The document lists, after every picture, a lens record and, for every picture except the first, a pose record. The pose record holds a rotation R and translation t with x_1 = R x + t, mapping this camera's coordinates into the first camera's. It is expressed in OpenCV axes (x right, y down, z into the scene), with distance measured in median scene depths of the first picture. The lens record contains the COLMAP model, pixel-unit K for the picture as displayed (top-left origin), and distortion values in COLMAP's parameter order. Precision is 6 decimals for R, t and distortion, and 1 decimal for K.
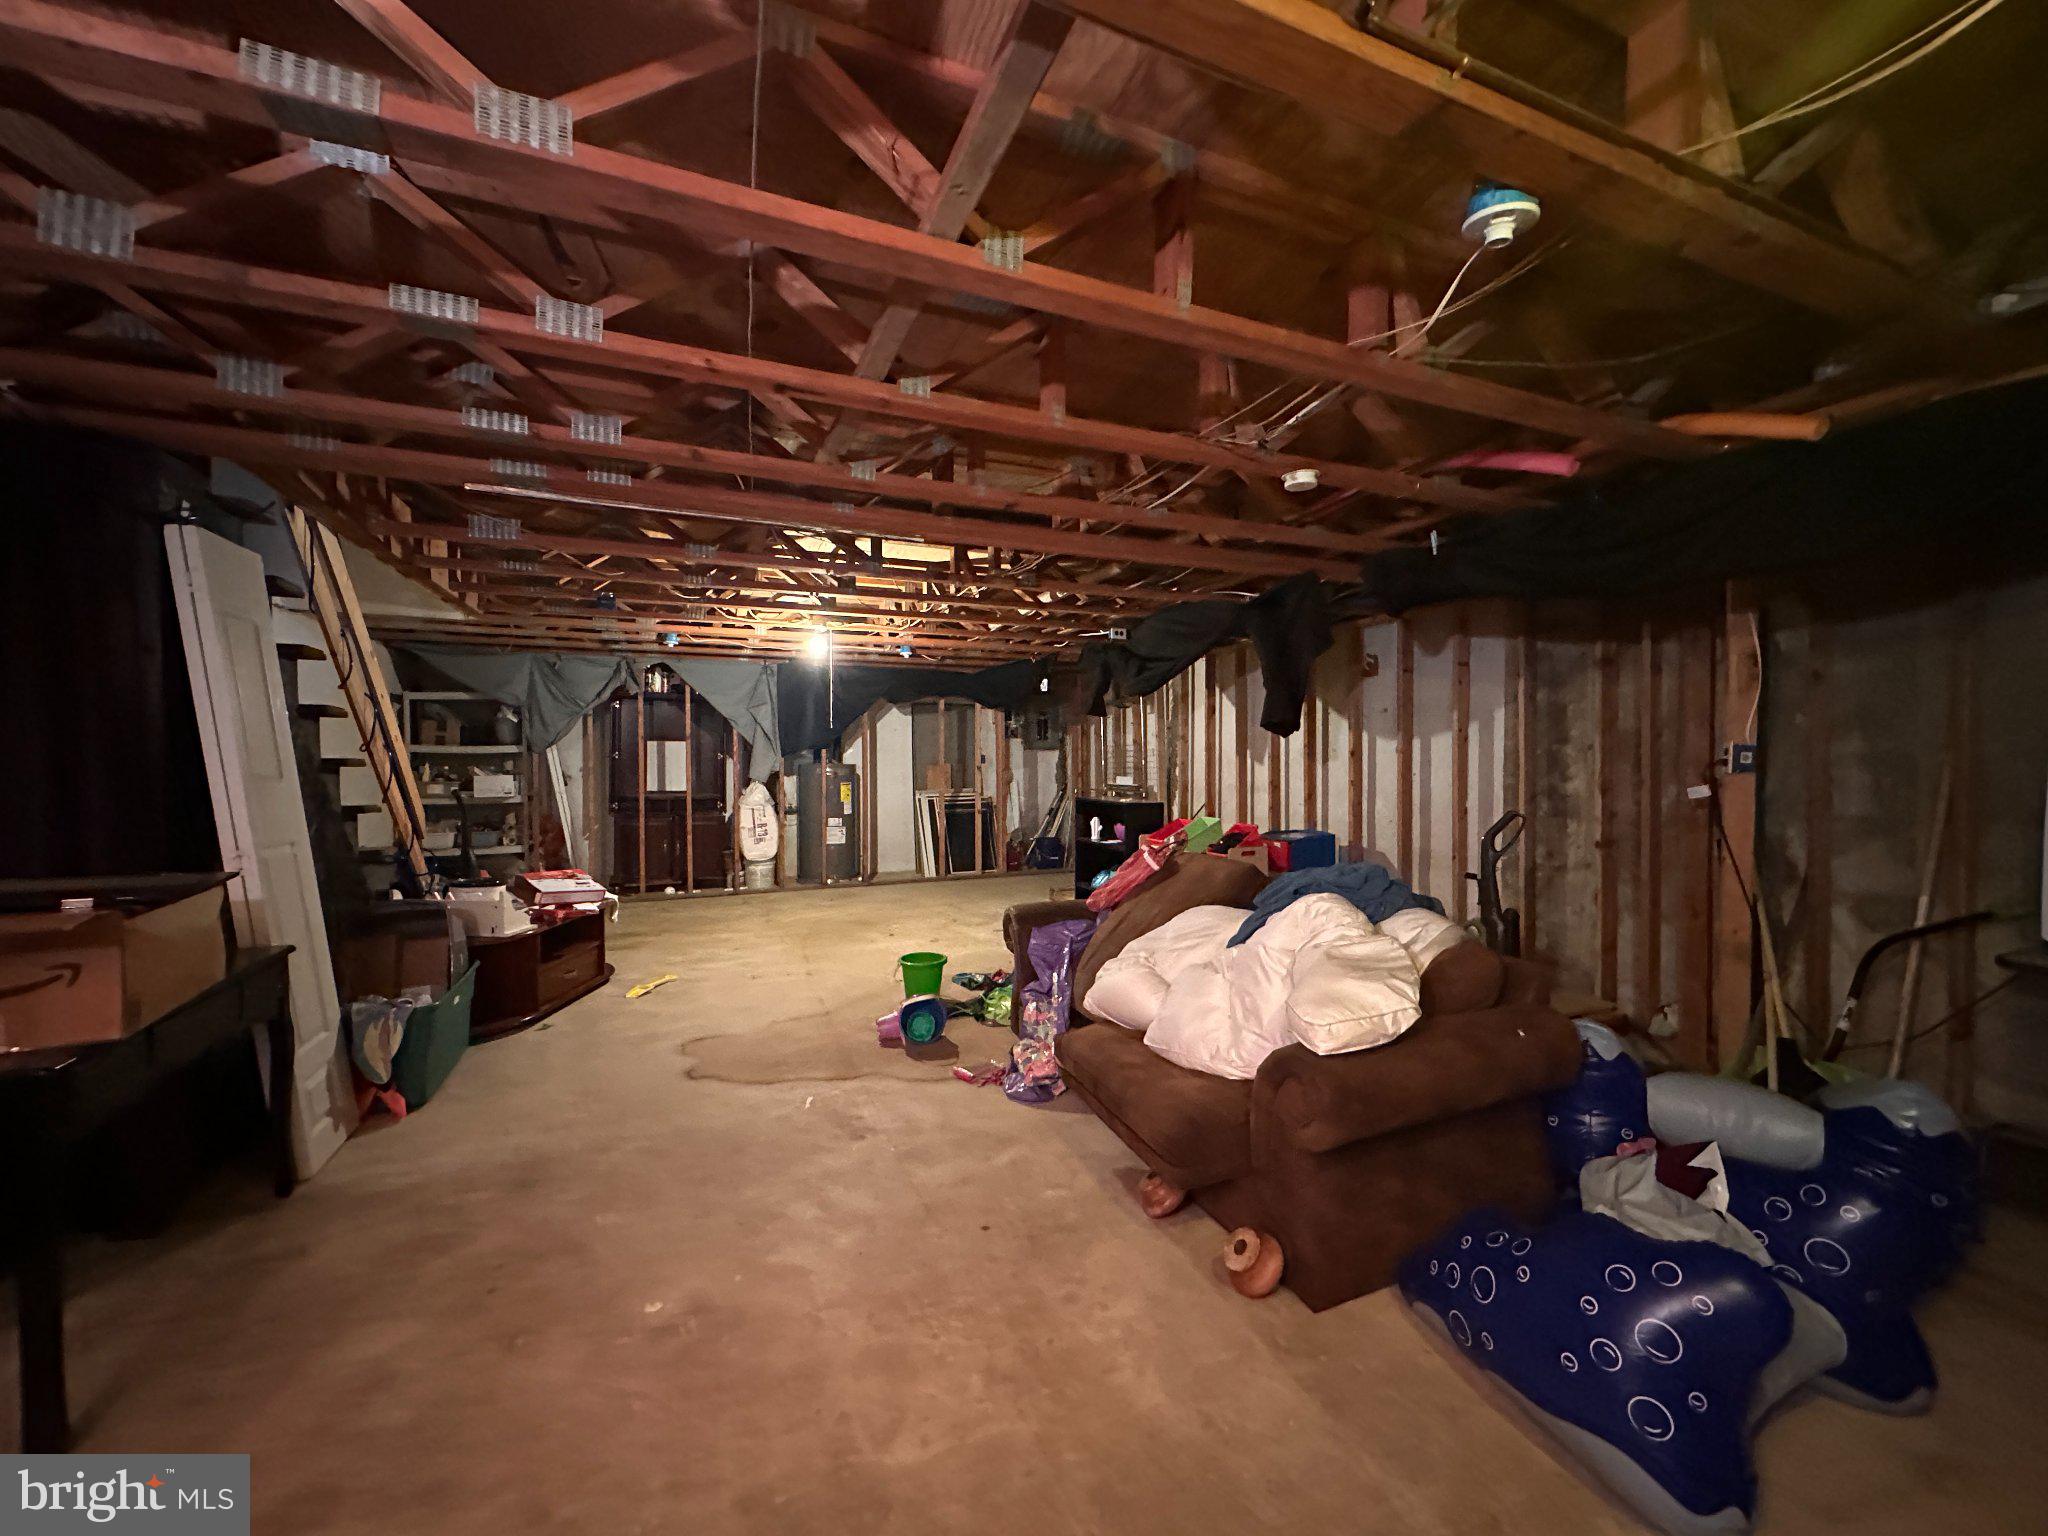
lens RADIAL K [[819.2, 0, 1026.2], [0, 819.2, 769.4], [0, 0, 1]] dist [-0.006070, 0.002471]
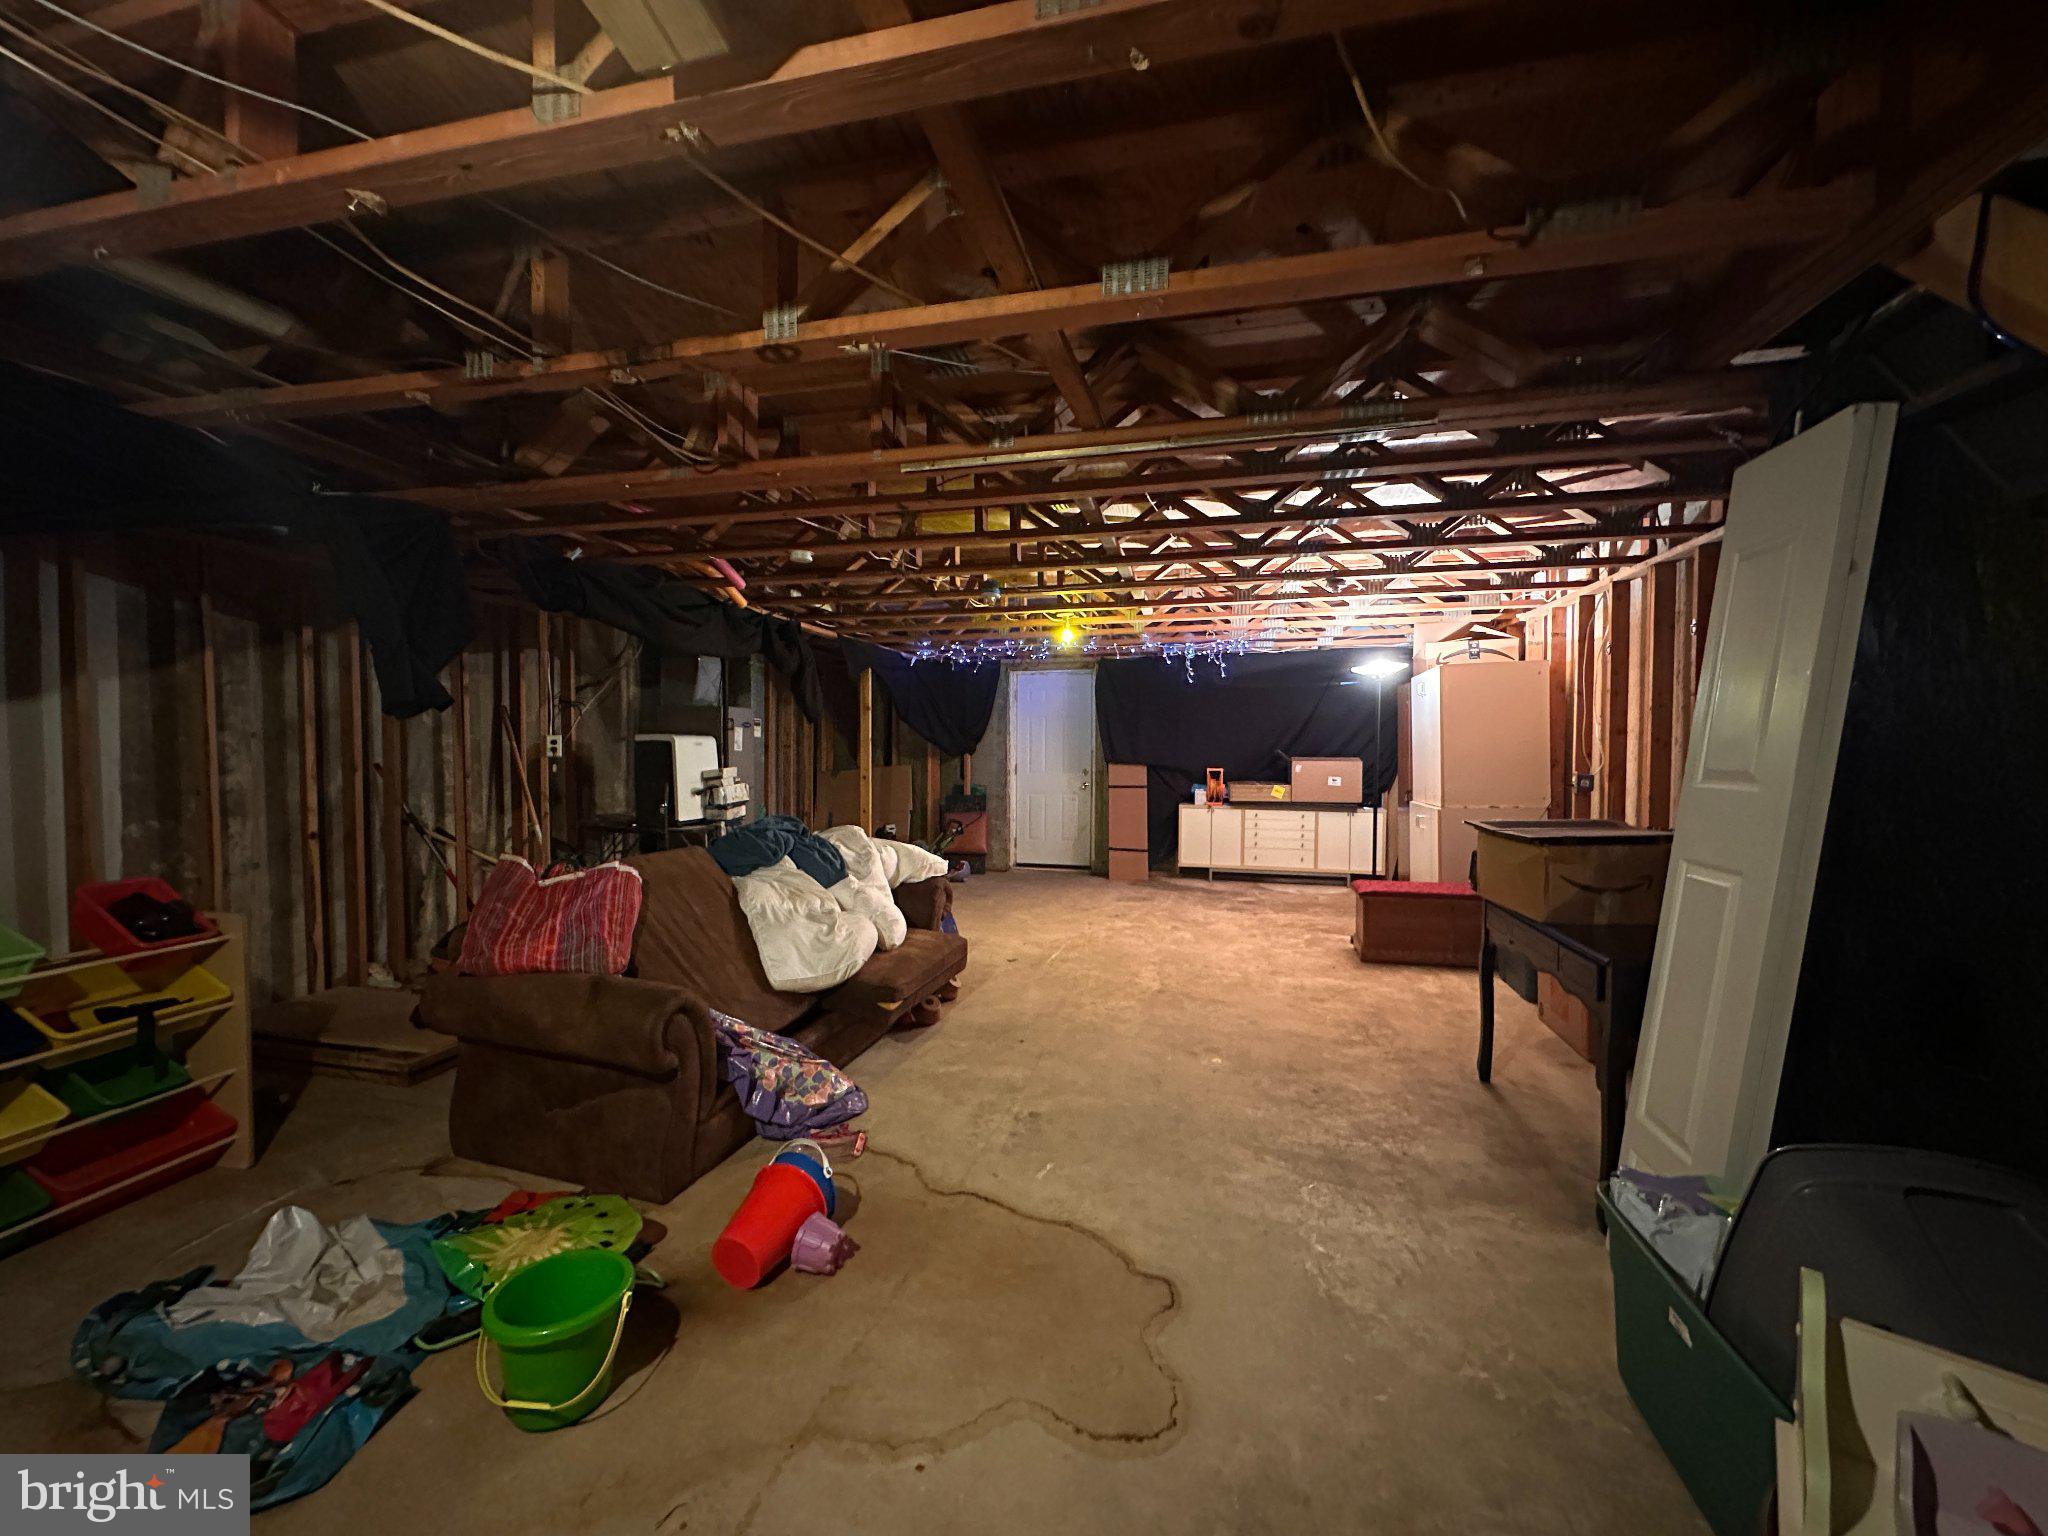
lens RADIAL K [[819.2, 0, 1026.2], [0, 819.2, 769.4], [0, 0, 1]] dist [-0.006070, 0.002471]
pose [[-0.805309, -0.017681, 0.592591, -0.773636], [0.012090, 0.998858, 0.046233, -0.029961], [-0.592732, 0.044396, -0.804175, 1.757336]]
